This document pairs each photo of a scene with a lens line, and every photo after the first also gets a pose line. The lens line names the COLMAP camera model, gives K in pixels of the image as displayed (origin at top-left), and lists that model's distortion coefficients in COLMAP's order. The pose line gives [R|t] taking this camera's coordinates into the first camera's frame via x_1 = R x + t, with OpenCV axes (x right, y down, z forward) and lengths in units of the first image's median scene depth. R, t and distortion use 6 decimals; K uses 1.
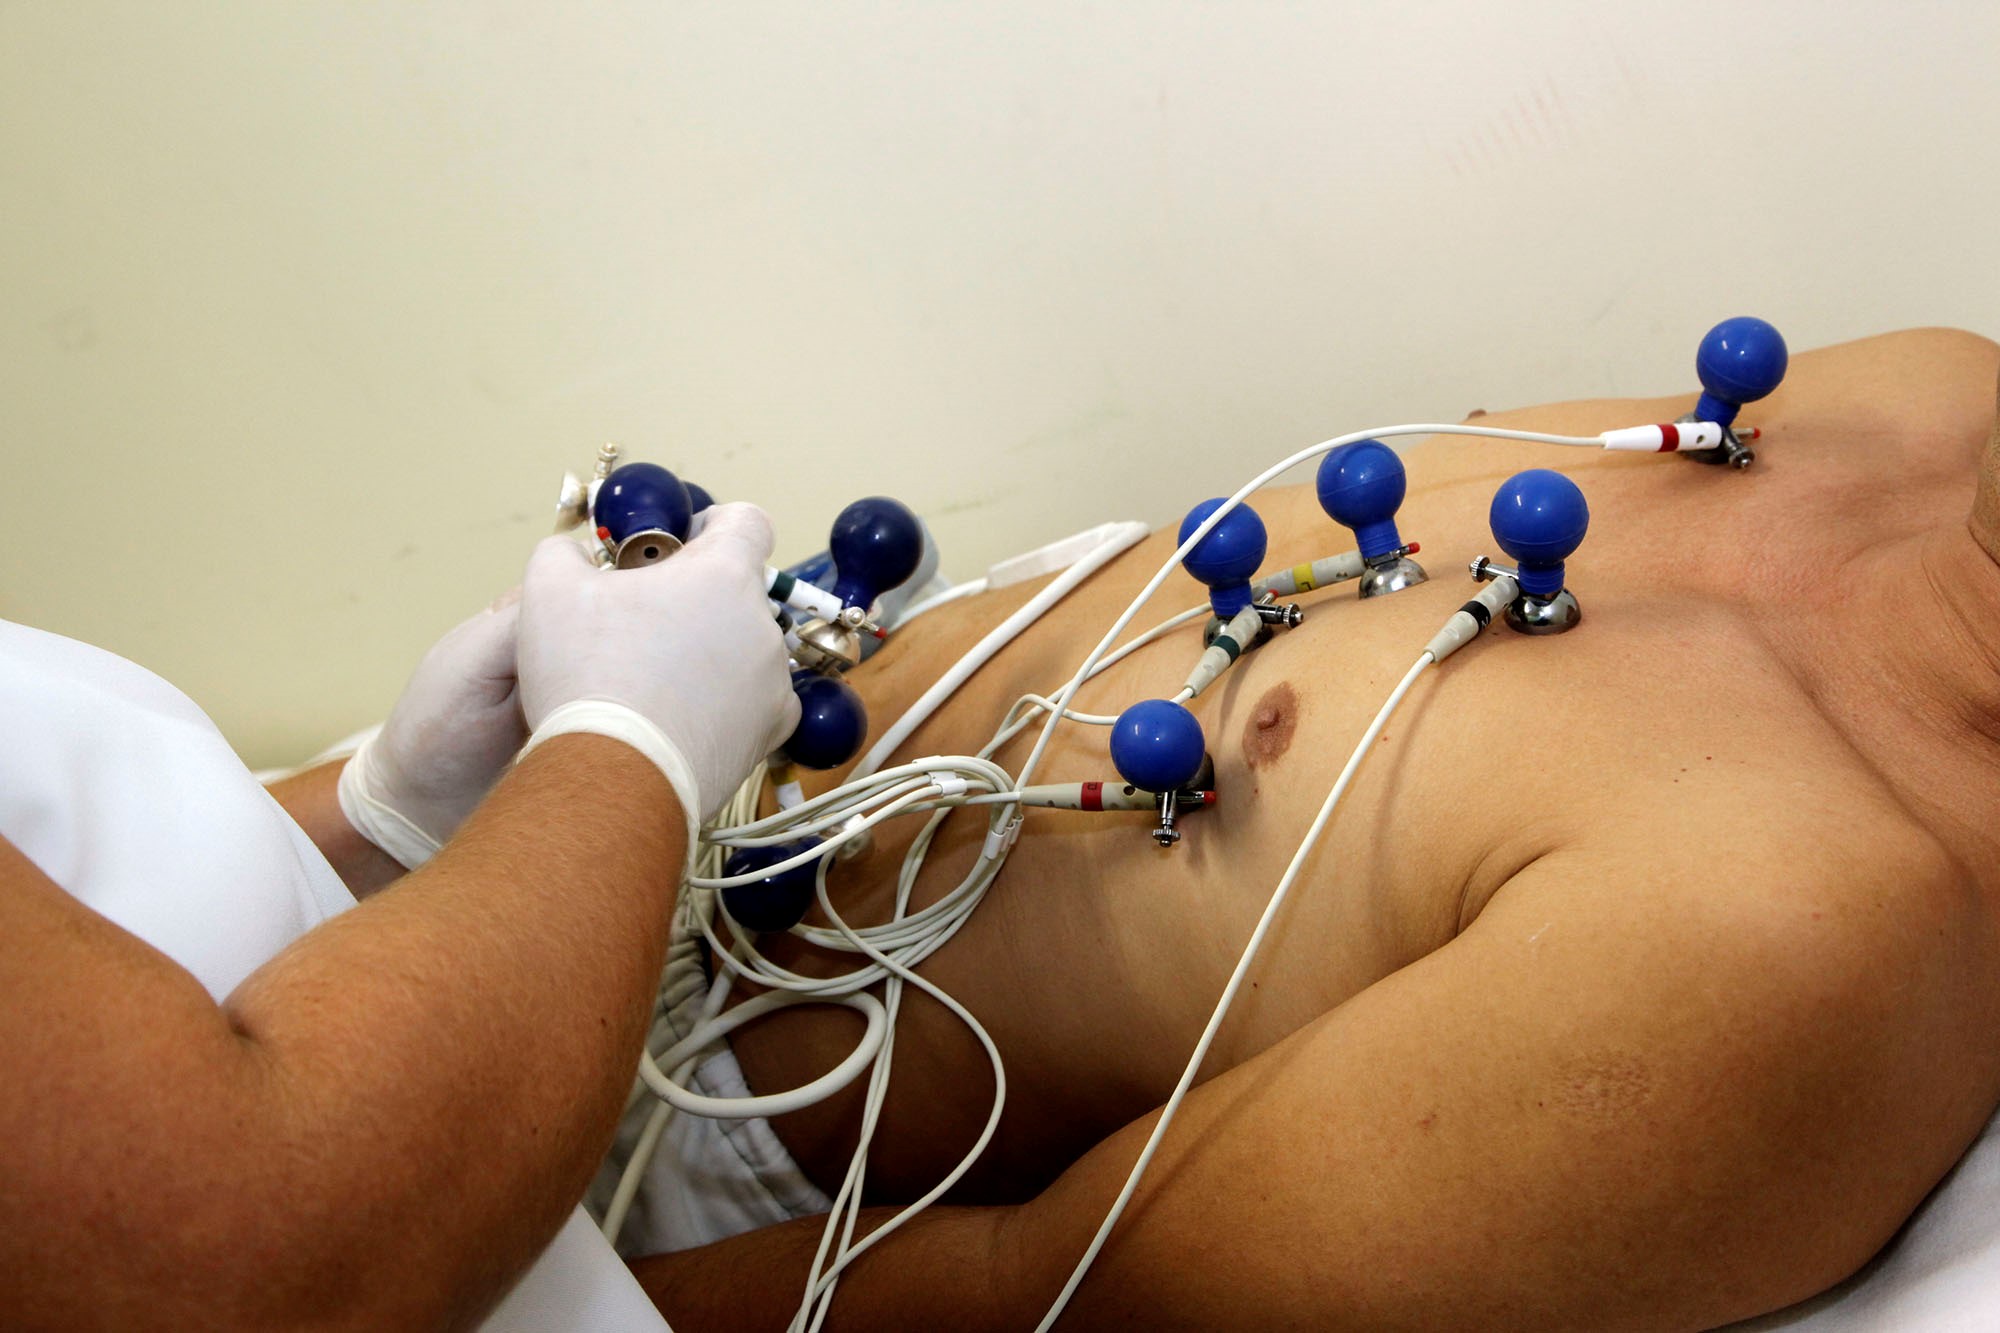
lens RADIAL K [[2519.2, 0, 992.3], [0, 2519.2, 664.0], [0, 0, 1]] dist [0.165252, 0.000000]
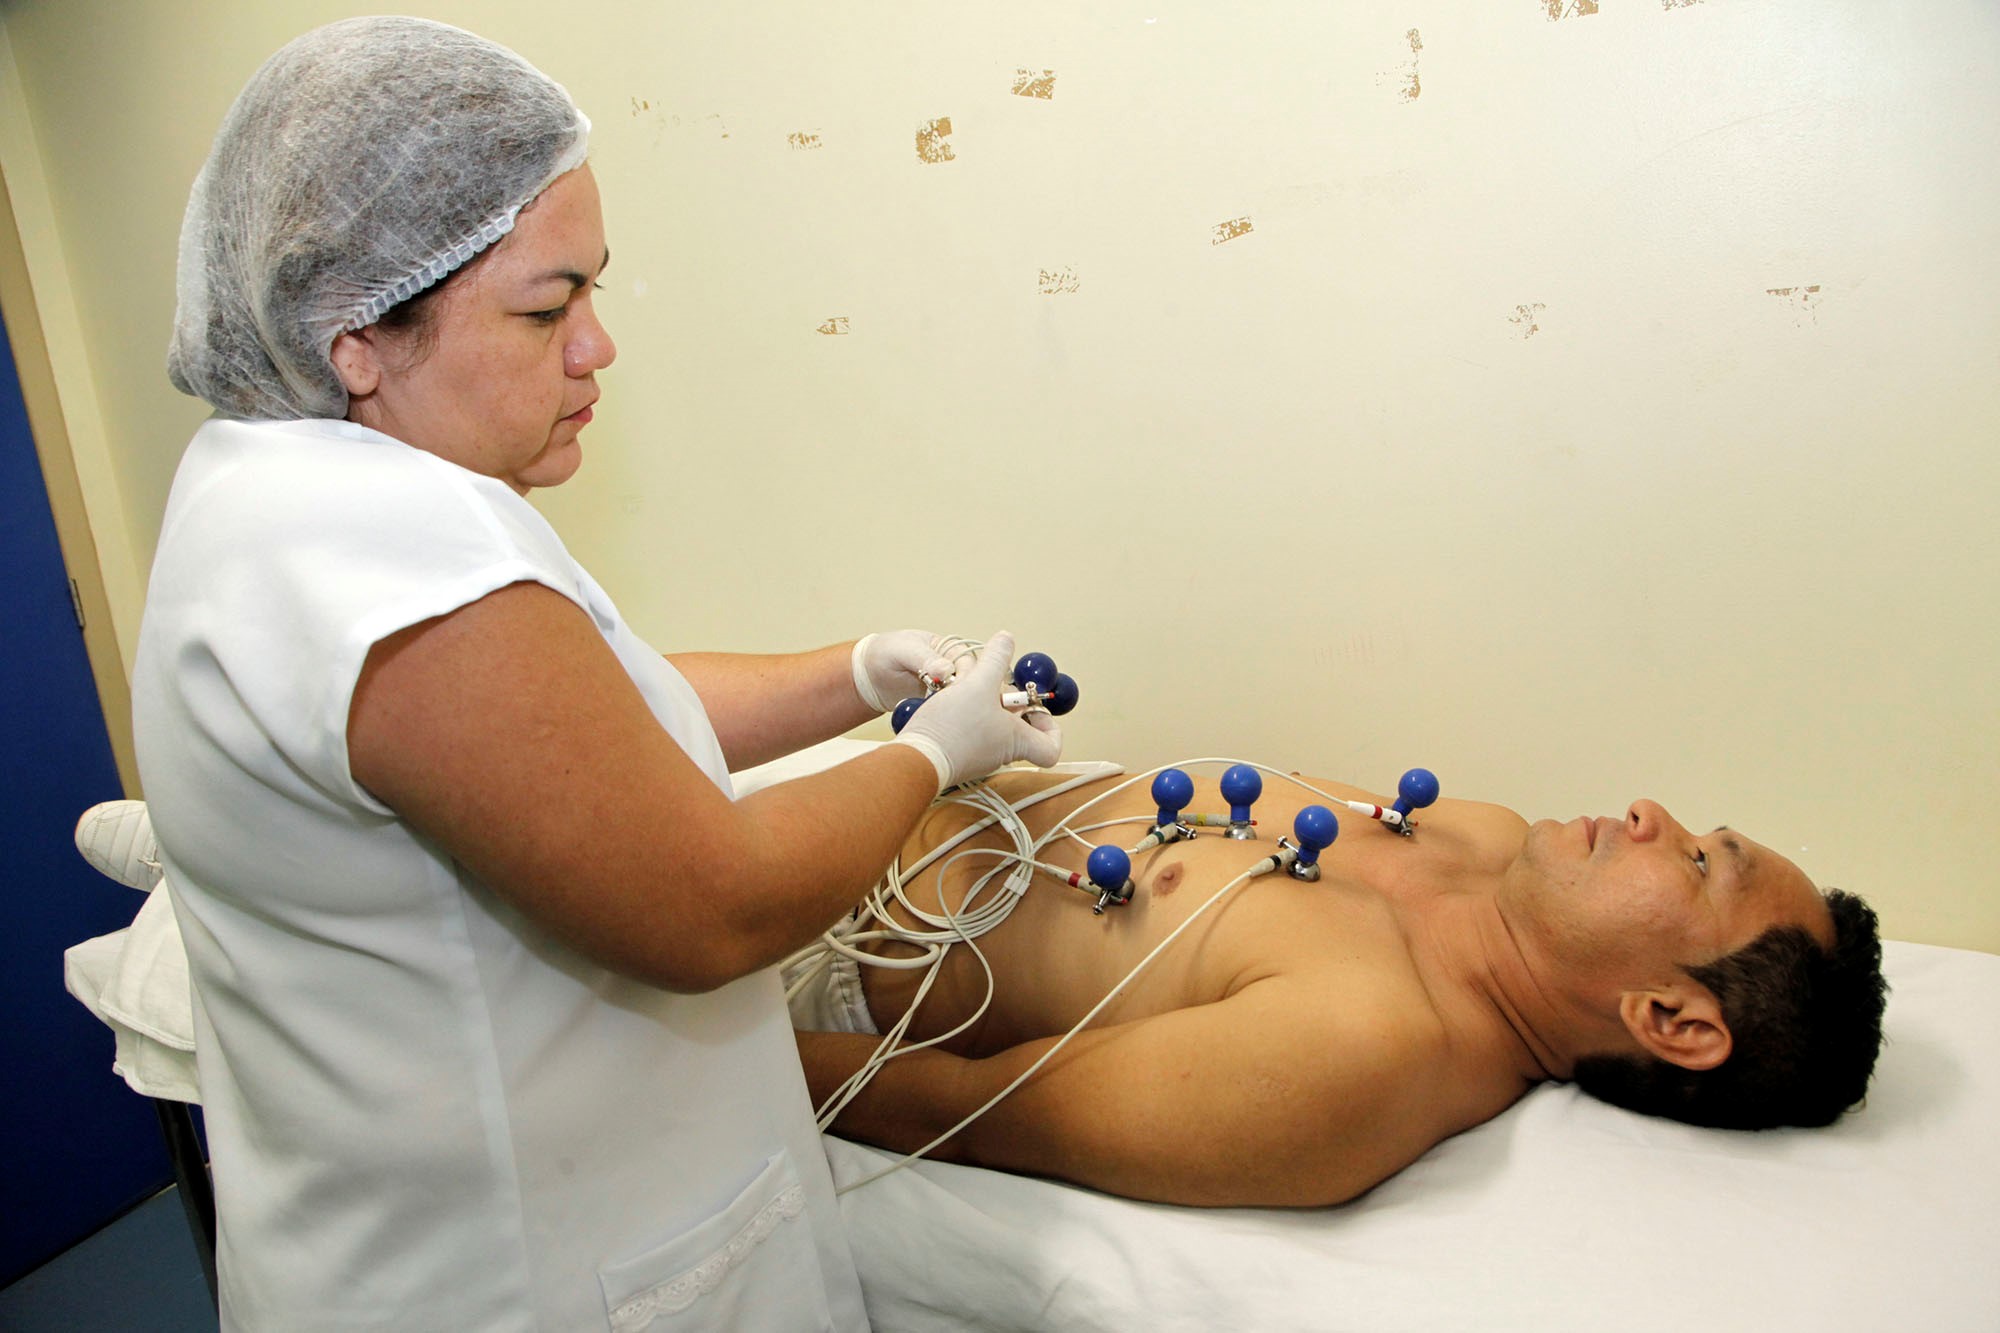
lens RADIAL K [[1424.1, 0, 1009.1], [0, 1424.1, 667.4], [0, 0, 1]] dist [-0.011942, -0.004000]
pose [[0.943643, 0.330949, 0.003326, -0.078512], [-0.328889, 0.938796, -0.102437, 0.023160], [-0.037024, 0.095570, 0.994734, -0.203529]]
